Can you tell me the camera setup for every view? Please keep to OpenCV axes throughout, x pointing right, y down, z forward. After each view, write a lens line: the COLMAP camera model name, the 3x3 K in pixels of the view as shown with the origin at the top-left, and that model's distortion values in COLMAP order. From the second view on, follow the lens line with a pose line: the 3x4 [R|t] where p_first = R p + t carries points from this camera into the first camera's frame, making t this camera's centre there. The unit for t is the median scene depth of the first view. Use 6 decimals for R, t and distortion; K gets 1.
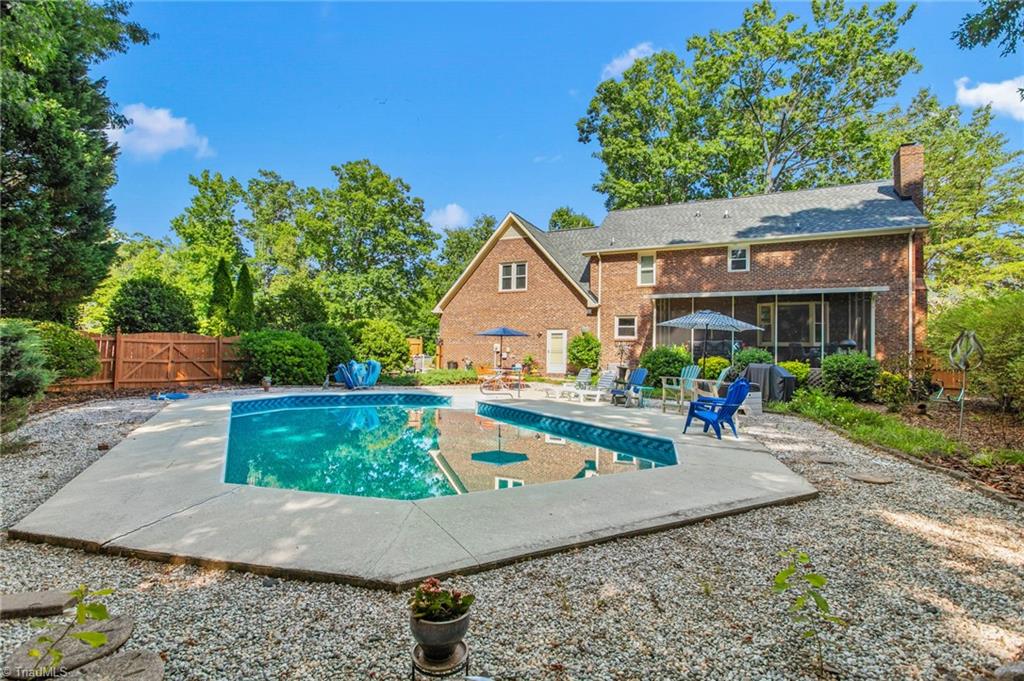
lens RADIAL K [[499.2, 0, 510.2], [0, 499.2, 351.2], [0, 0, 1]] dist [-0.014657, 0.016457]
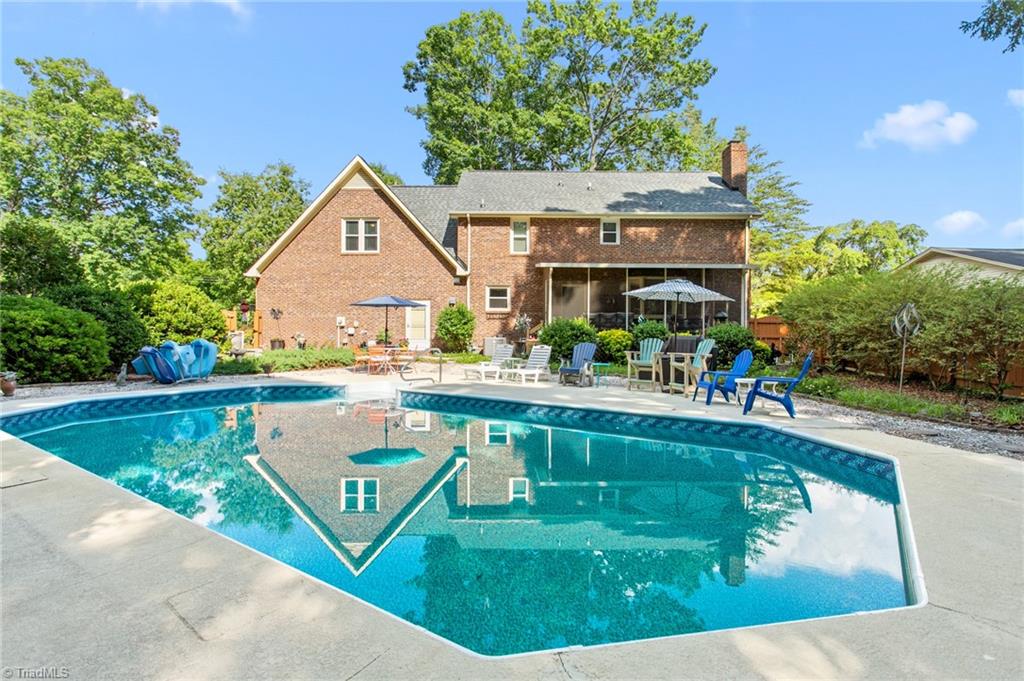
lens RADIAL K [[508.7, 0, 511.0], [0, 508.7, 345.2], [0, 0, 1]] dist [-0.000391, 0.001049]
pose [[0.896684, -0.025472, 0.441938, -0.160776], [0.008702, 0.999164, 0.039934, 0.000892], [-0.442586, -0.031962, 0.896156, 0.142123]]
